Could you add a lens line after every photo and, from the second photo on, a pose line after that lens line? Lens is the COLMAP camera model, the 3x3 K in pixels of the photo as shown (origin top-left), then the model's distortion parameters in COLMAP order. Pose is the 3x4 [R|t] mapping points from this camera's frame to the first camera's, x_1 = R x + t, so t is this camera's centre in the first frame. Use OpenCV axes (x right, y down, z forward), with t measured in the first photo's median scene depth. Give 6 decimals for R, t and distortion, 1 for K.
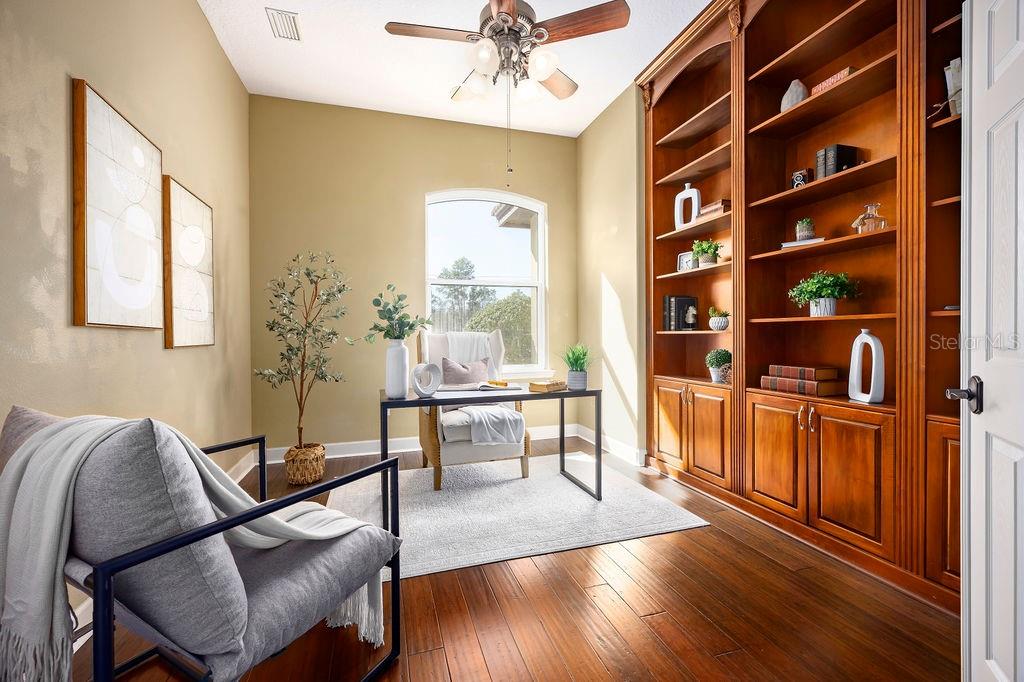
lens RADIAL K [[430.2, 0, 512.0], [0, 430.2, 341.0], [0, 0, 1]] dist [-0.000256, -0.000002]
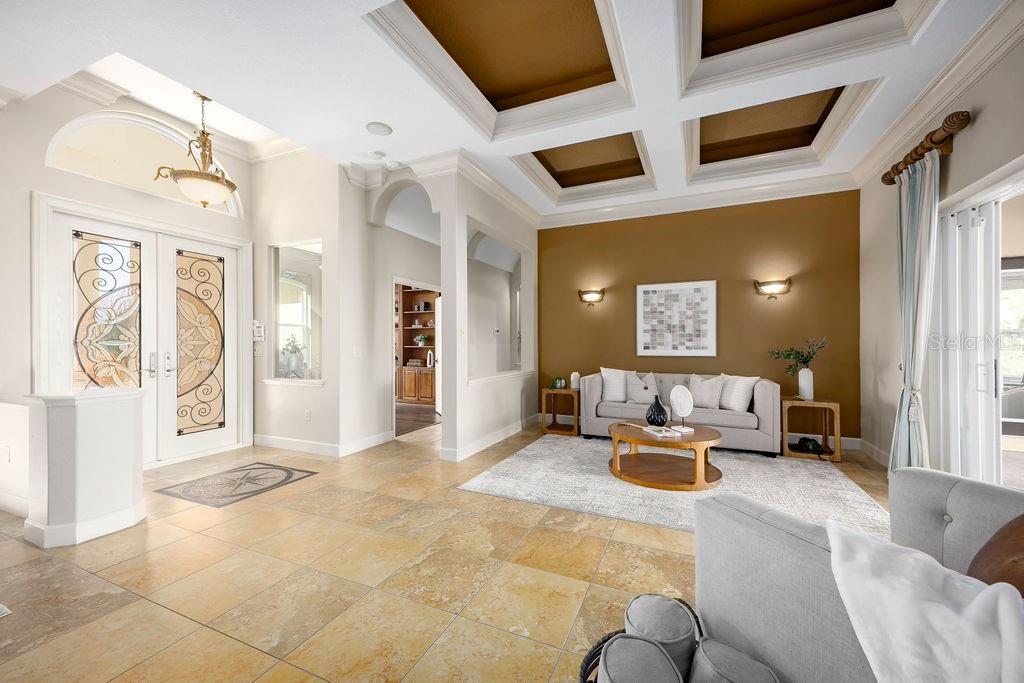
lens RADIAL K [[409.2, 0, 512.0], [0, 409.2, 341.5], [0, 0, 1]] dist [0.000473, 0.000010]
pose [[0.663447, 0.006755, 0.748193, -1.460393], [0.006783, 0.999864, -0.015041, -0.037121], [-0.748193, 0.015054, 0.663311, -2.008079]]
